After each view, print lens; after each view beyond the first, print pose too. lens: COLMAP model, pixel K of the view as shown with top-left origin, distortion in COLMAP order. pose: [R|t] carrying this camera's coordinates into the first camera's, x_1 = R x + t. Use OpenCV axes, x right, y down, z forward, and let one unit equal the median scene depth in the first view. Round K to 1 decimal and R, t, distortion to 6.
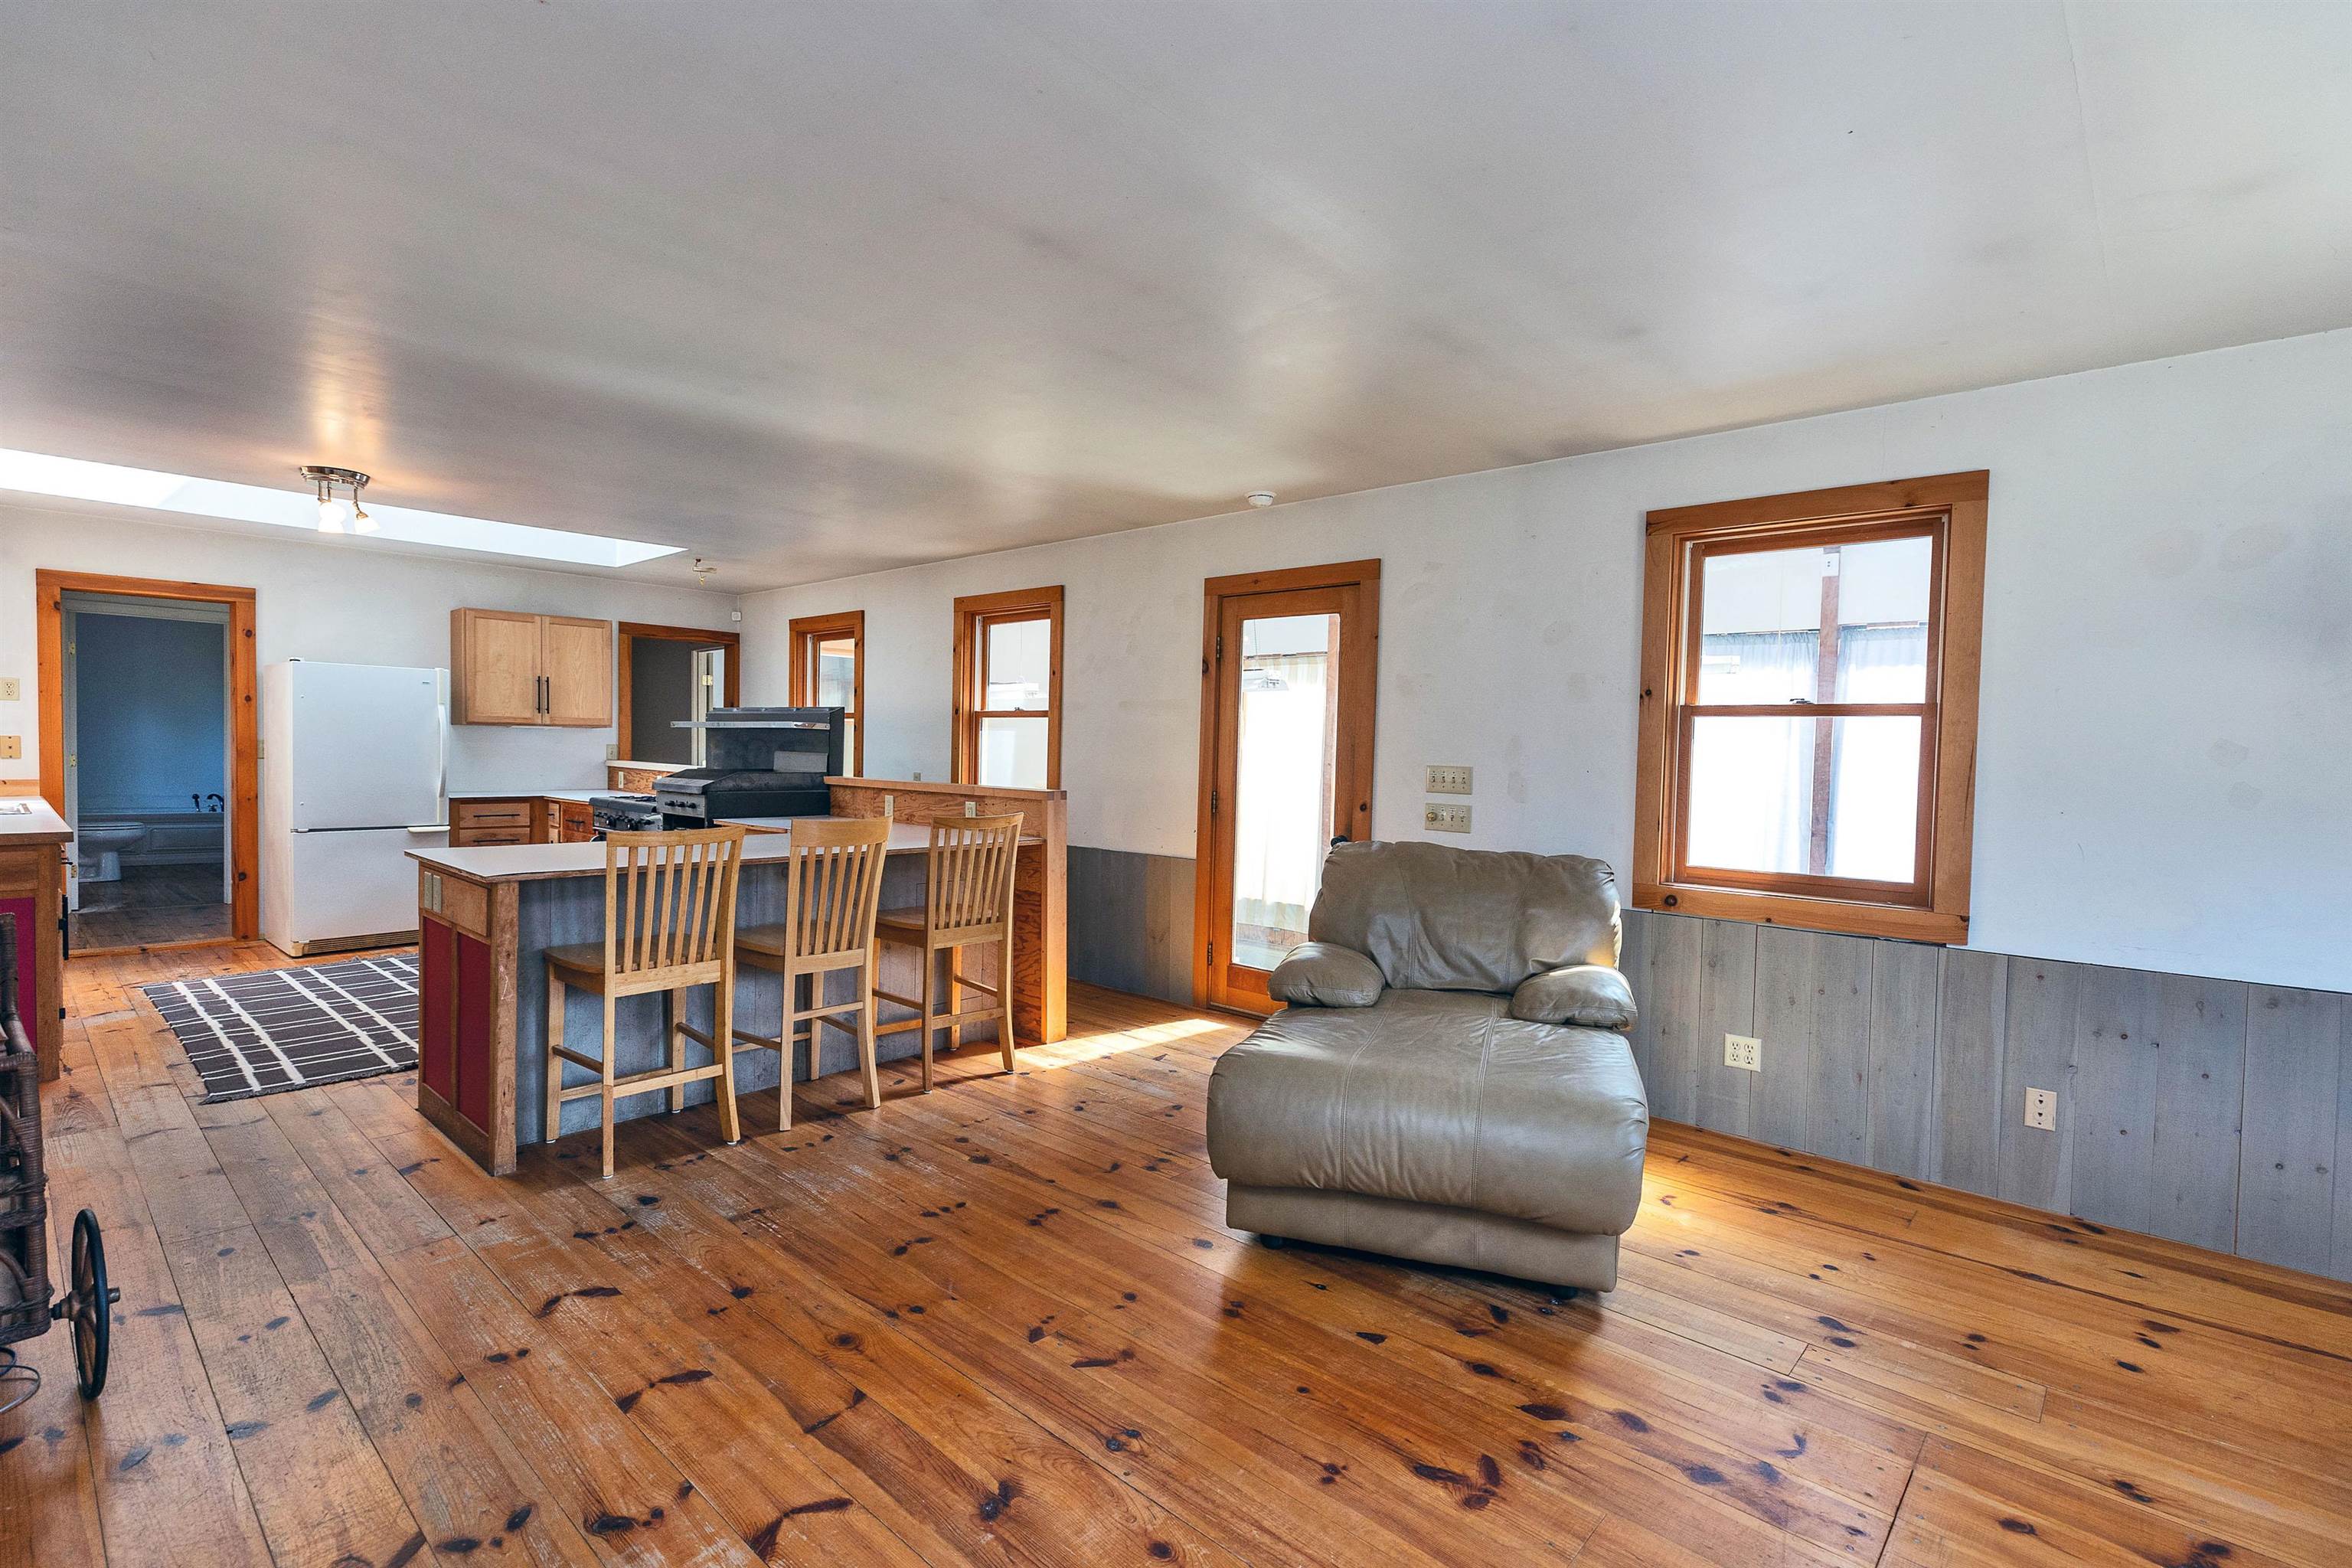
lens RADIAL K [[1099.4, 0, 1176.0], [0, 1099.4, 784.0], [0, 0, 1]] dist [0.001478, 0.001076]
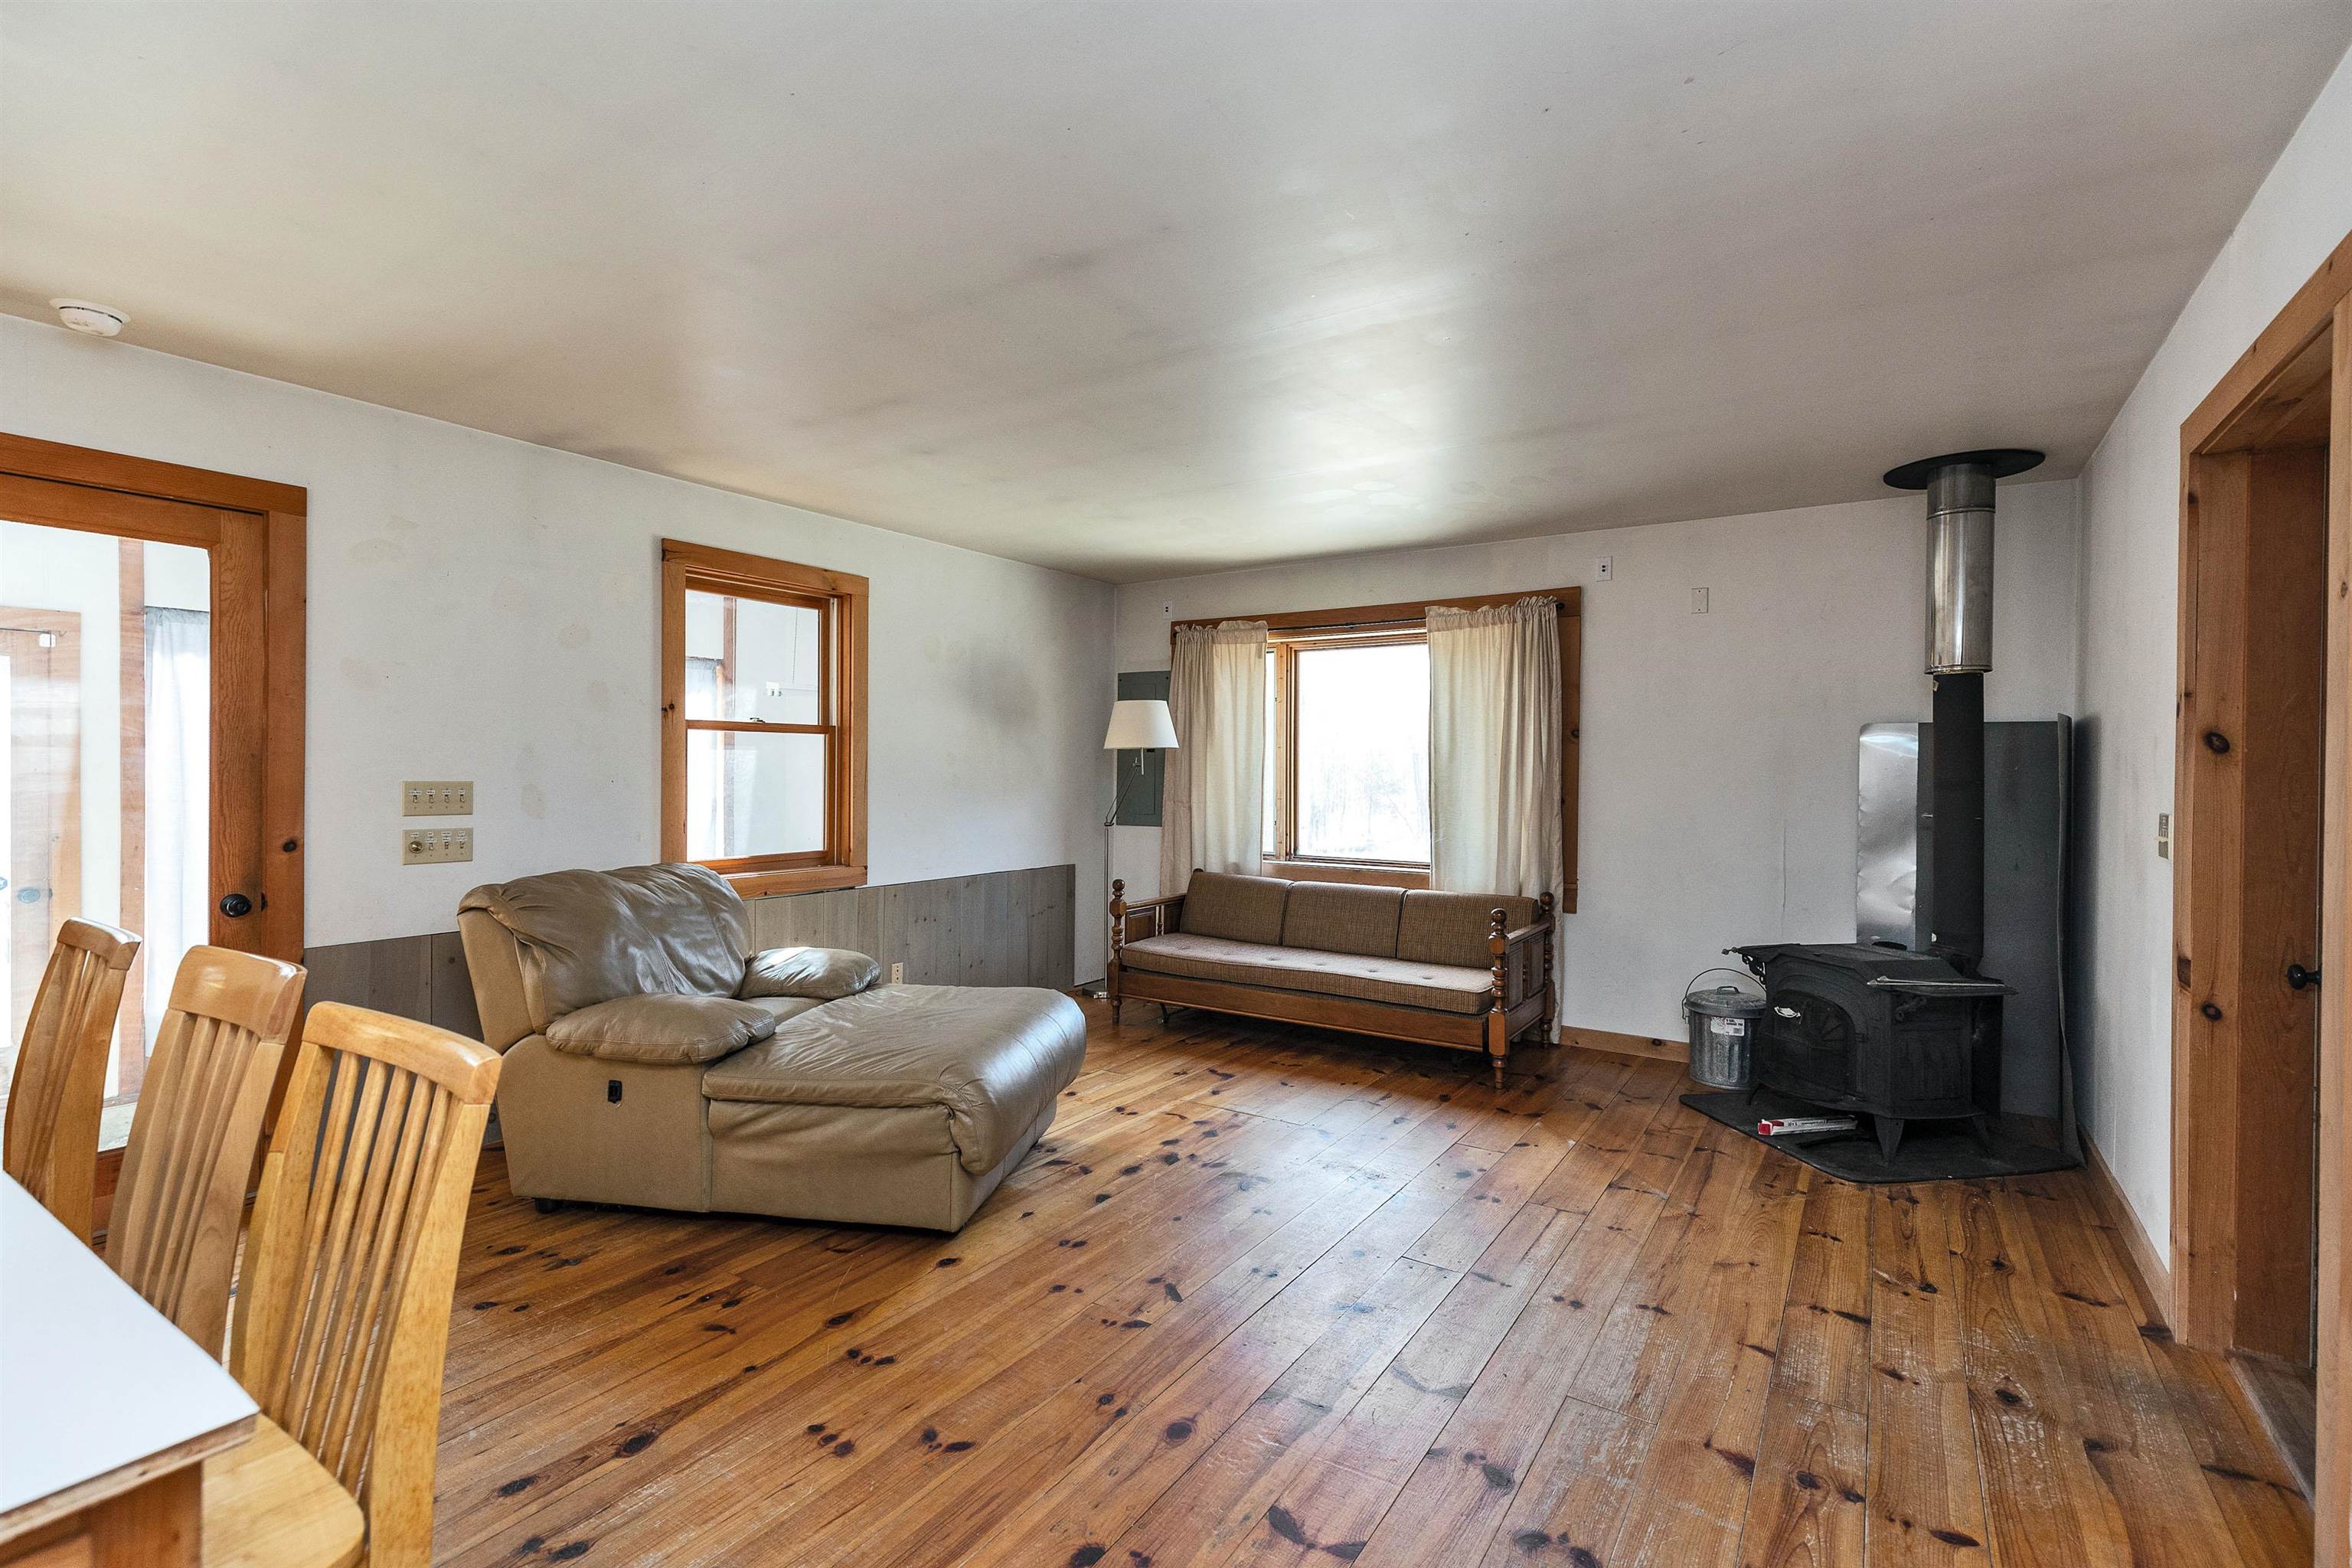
lens RADIAL K [[1062.4, 0, 1182.9], [0, 1062.4, 779.4], [0, 0, 1]] dist [0.001630, 0.000310]
pose [[-0.158488, -0.034028, 0.986774, -0.712354], [0.022735, 0.999015, 0.038101, -0.041185], [-0.987099, 0.028473, -0.157558, 0.692891]]
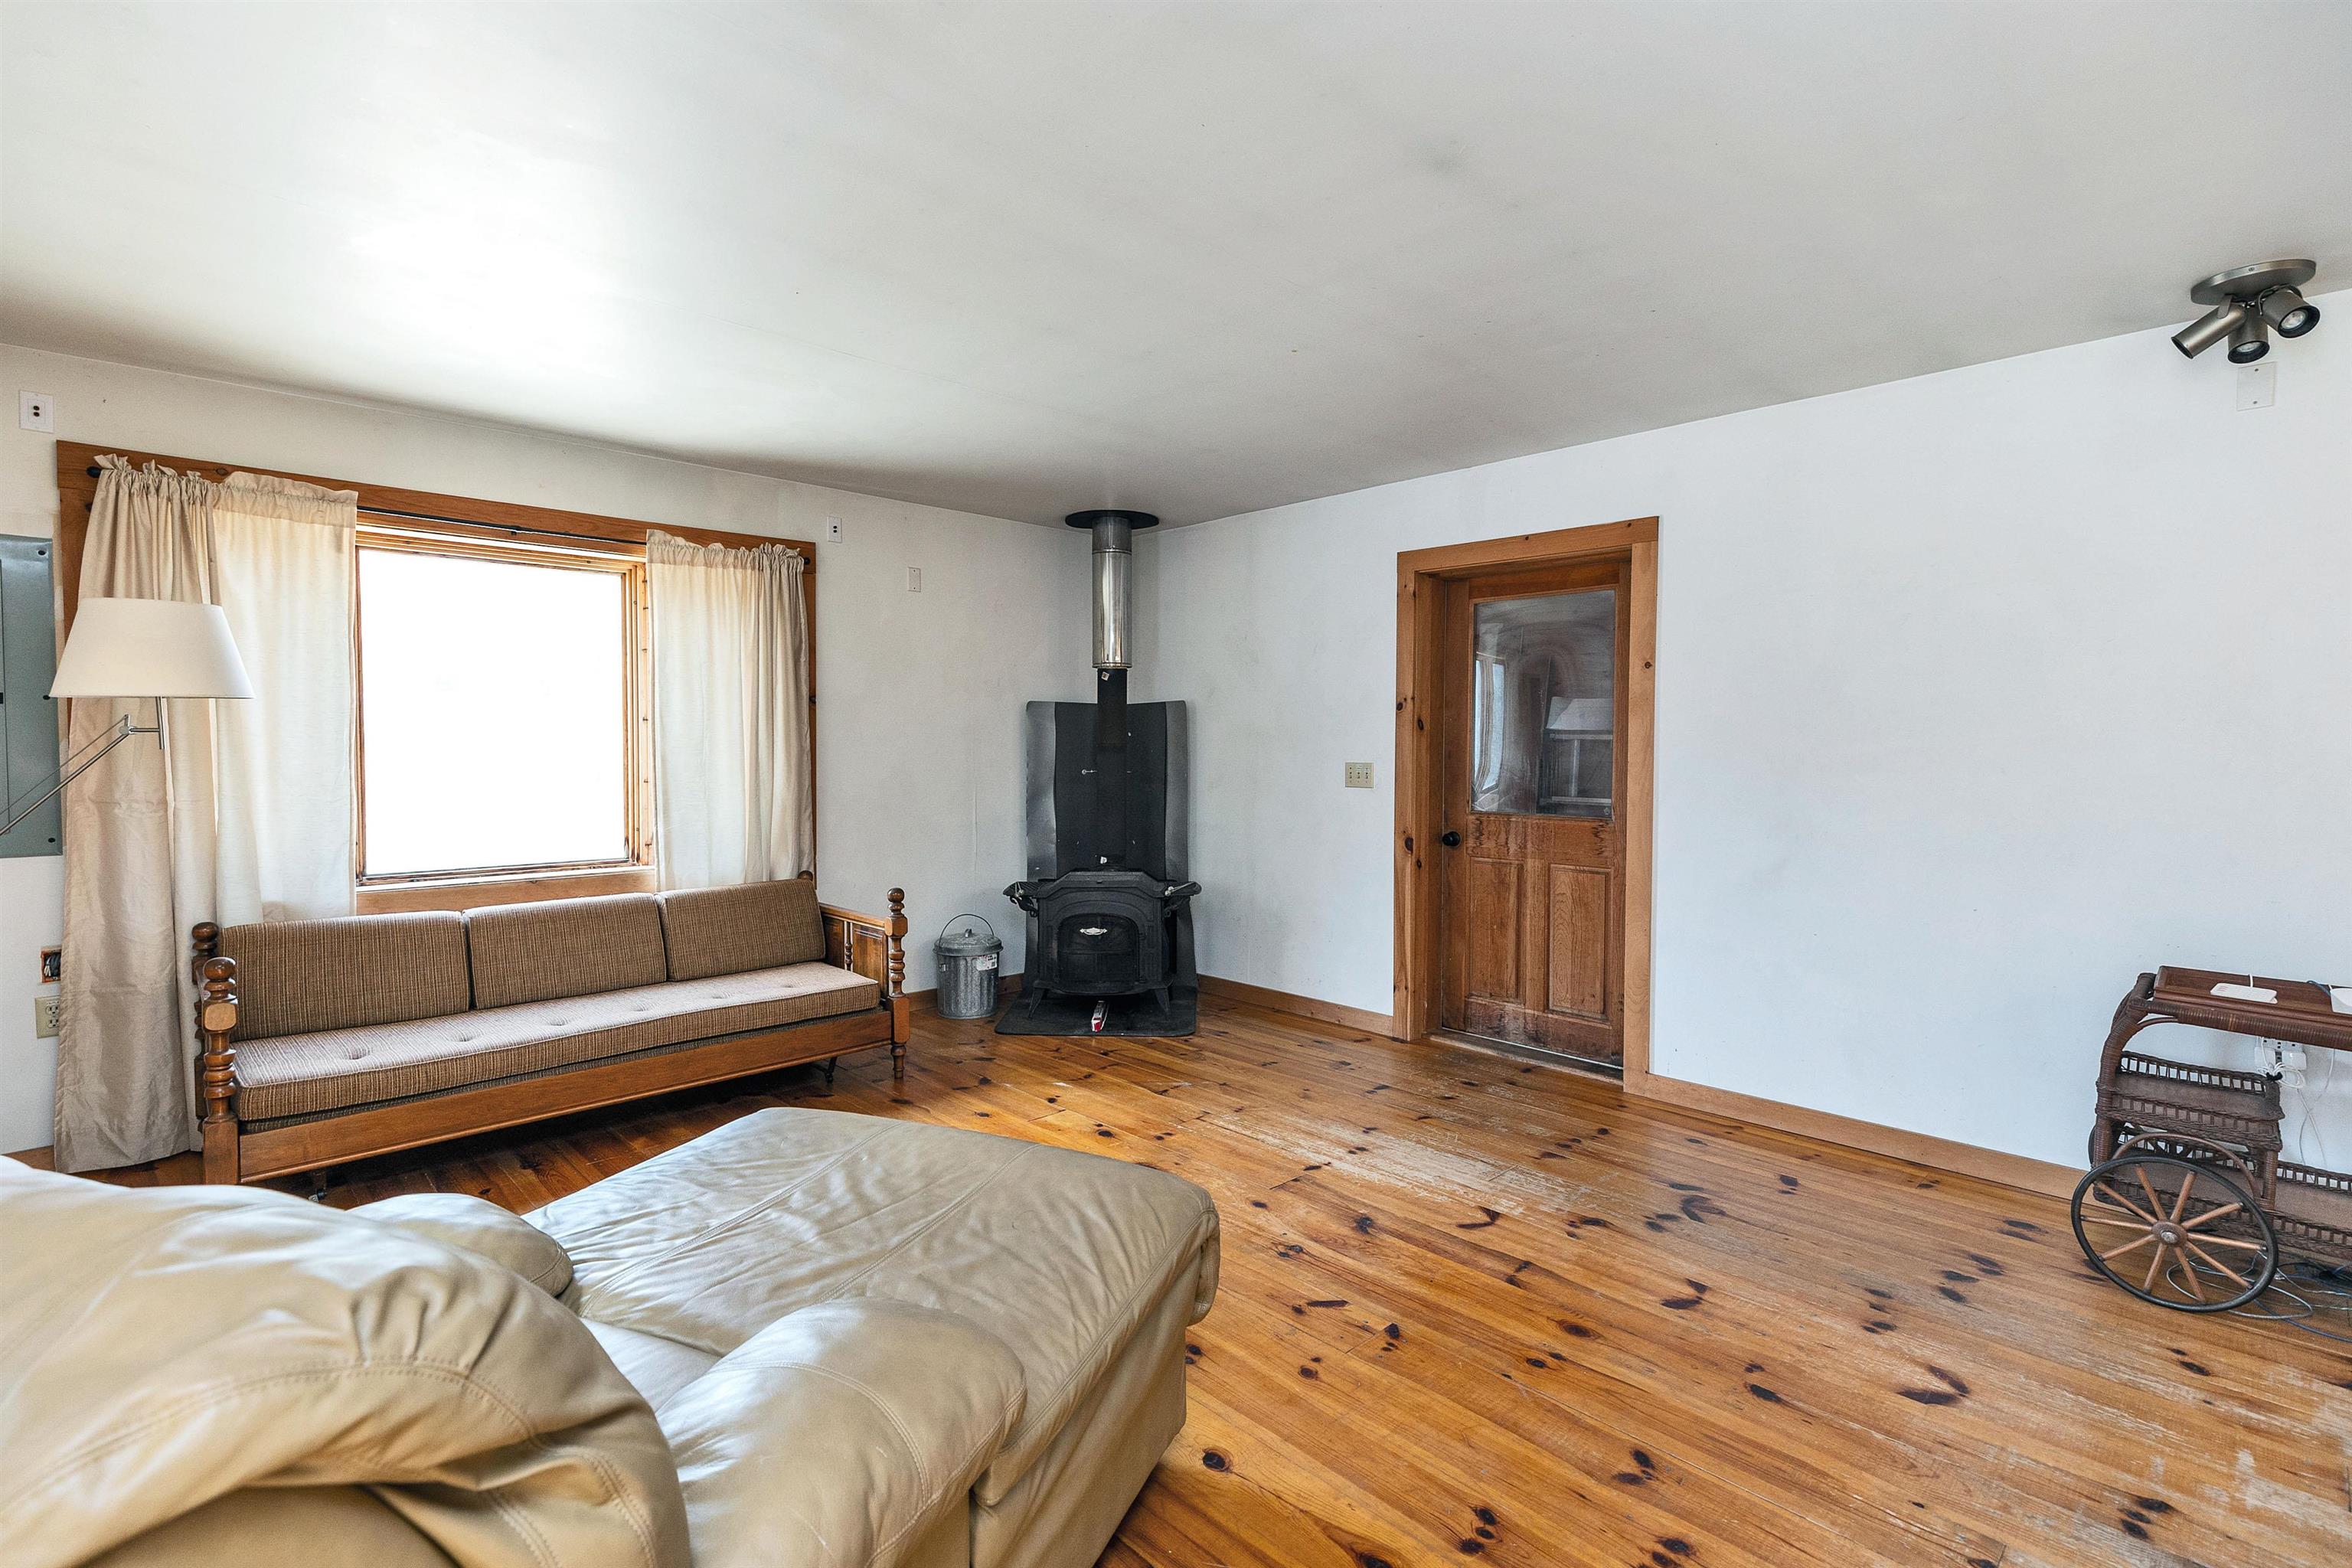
lens RADIAL K [[1073.9, 0, 1167.2], [0, 1073.9, 782.0], [0, 0, 1]] dist [0.002290, 0.000183]
pose [[-0.997504, -0.028210, 0.064728, 0.018805], [-0.023387, 0.996977, 0.074097, -0.043266], [-0.066623, 0.072398, -0.995148, 1.229338]]
